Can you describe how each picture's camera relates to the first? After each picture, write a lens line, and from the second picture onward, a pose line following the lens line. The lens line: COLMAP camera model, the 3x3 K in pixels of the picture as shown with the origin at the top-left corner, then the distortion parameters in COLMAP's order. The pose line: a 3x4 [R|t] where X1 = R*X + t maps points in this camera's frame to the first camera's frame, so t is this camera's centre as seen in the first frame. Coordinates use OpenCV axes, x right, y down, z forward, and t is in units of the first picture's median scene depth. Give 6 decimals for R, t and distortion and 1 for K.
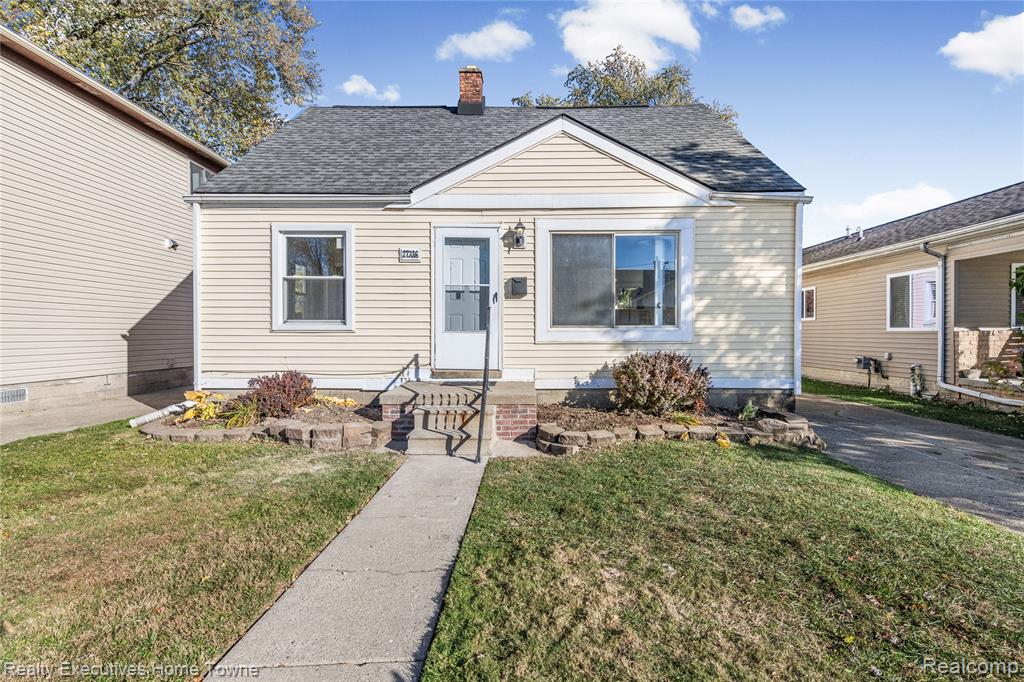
lens RADIAL K [[464.2, 0, 512.0], [0, 464.2, 341.0], [0, 0, 1]] dist [0.000935, 0.000000]
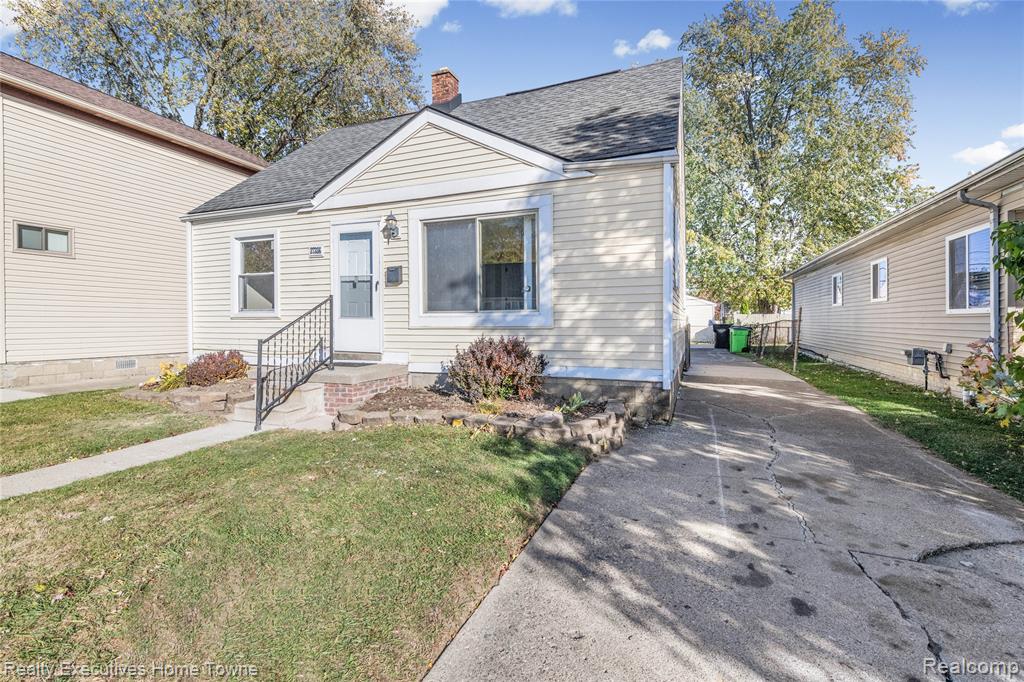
lens RADIAL K [[458.3, 0, 510.8], [0, 458.3, 327.7], [0, 0, 1]] dist [0.002497, 0.000167]
pose [[0.933685, 0.001615, -0.358092, 0.637550], [-0.002150, 0.999997, -0.001094, 0.004150], [0.358089, 0.001791, 0.933686, 0.113290]]
